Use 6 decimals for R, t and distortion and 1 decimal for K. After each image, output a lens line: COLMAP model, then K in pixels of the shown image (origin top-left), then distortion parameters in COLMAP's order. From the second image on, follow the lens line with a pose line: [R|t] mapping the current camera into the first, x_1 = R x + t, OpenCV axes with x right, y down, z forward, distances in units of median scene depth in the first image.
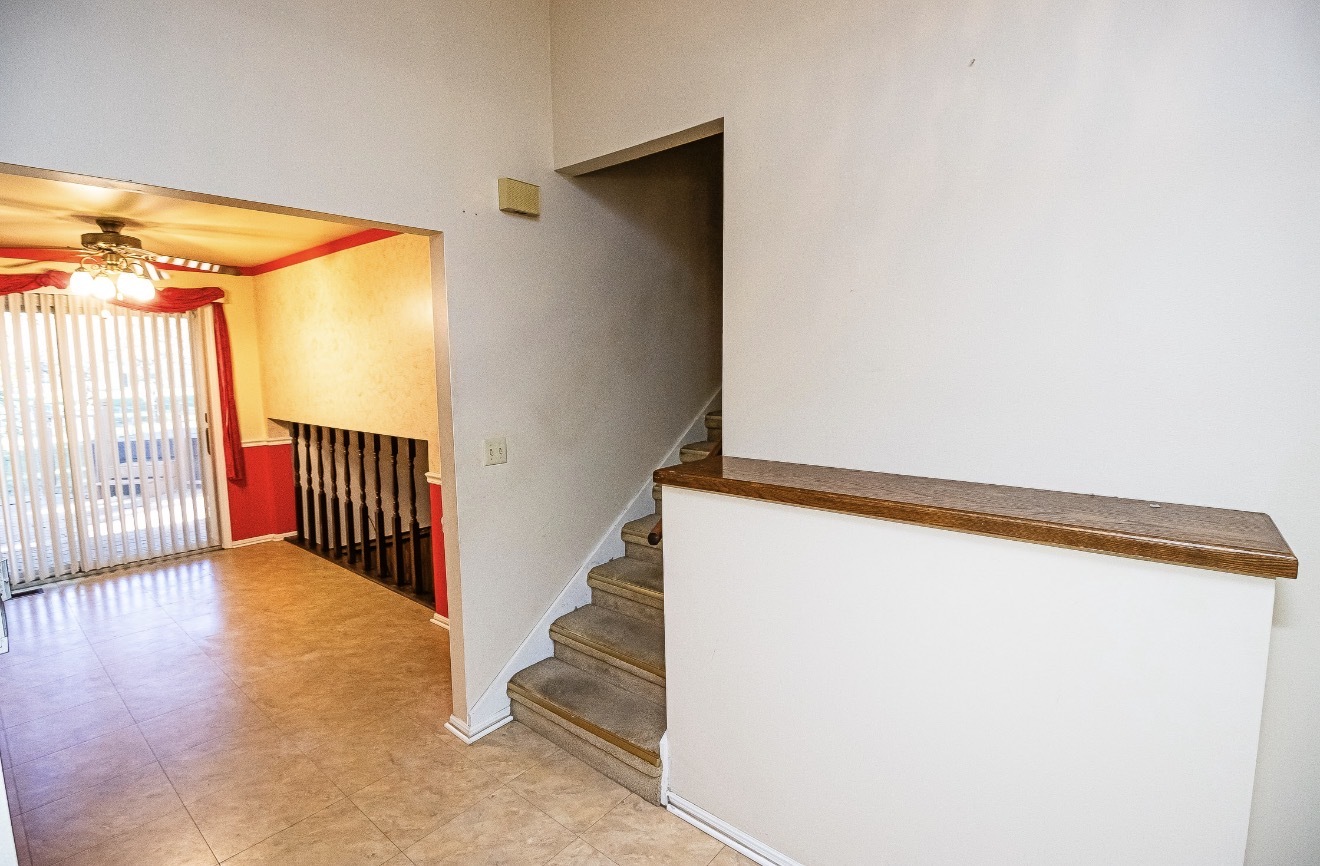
lens RADIAL K [[614.2, 0, 661.6], [0, 614.2, 429.7], [0, 0, 1]] dist [-0.007376, -0.005535]
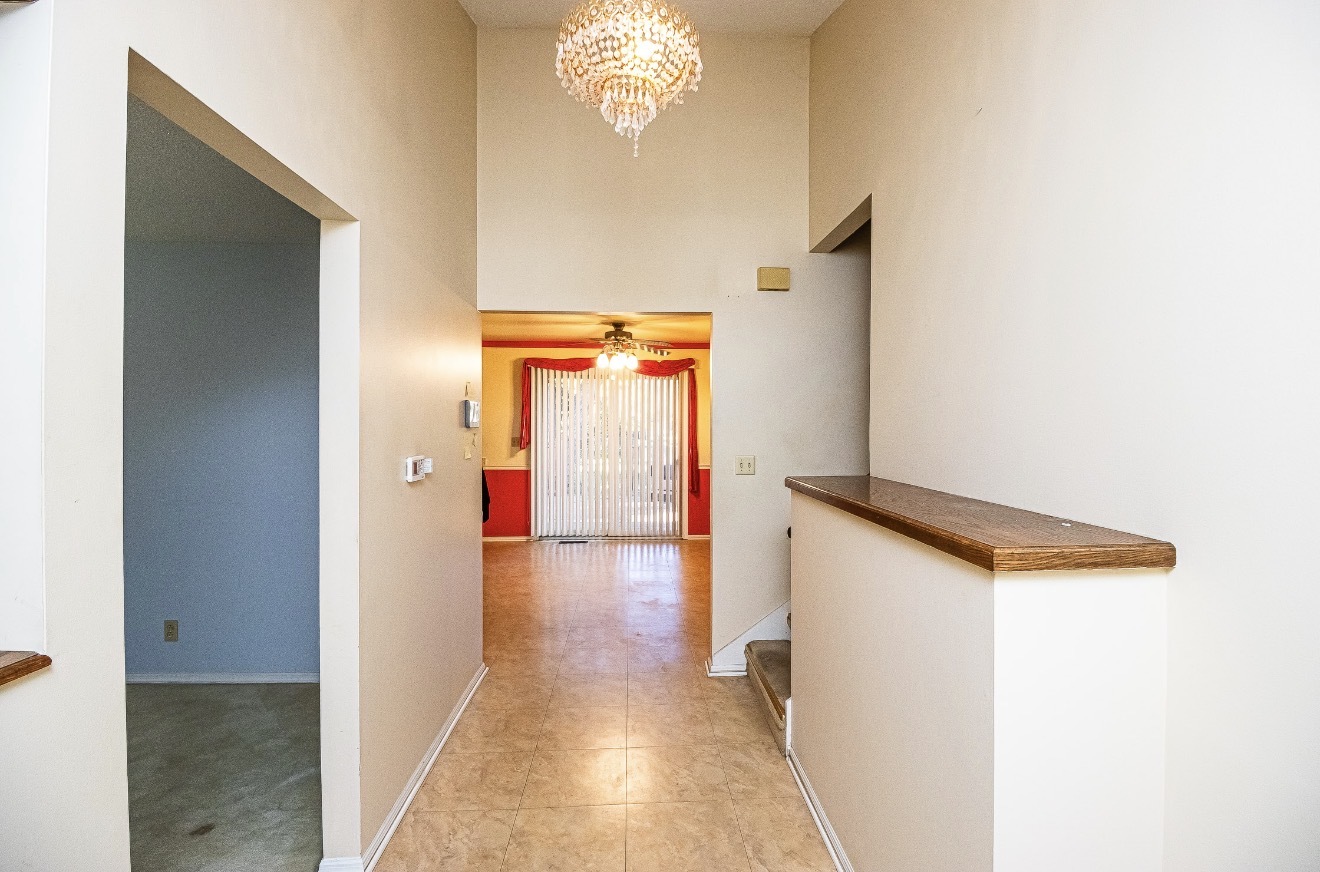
lens RADIAL K [[614.2, 0, 658.1], [0, 614.2, 430.1], [0, 0, 1]] dist [-0.007376, -0.005535]
pose [[0.672271, 0.020790, -0.740013, 0.448154], [-0.090016, 0.994484, -0.053837, 0.036148], [0.734812, 0.102806, 0.670434, -0.042692]]
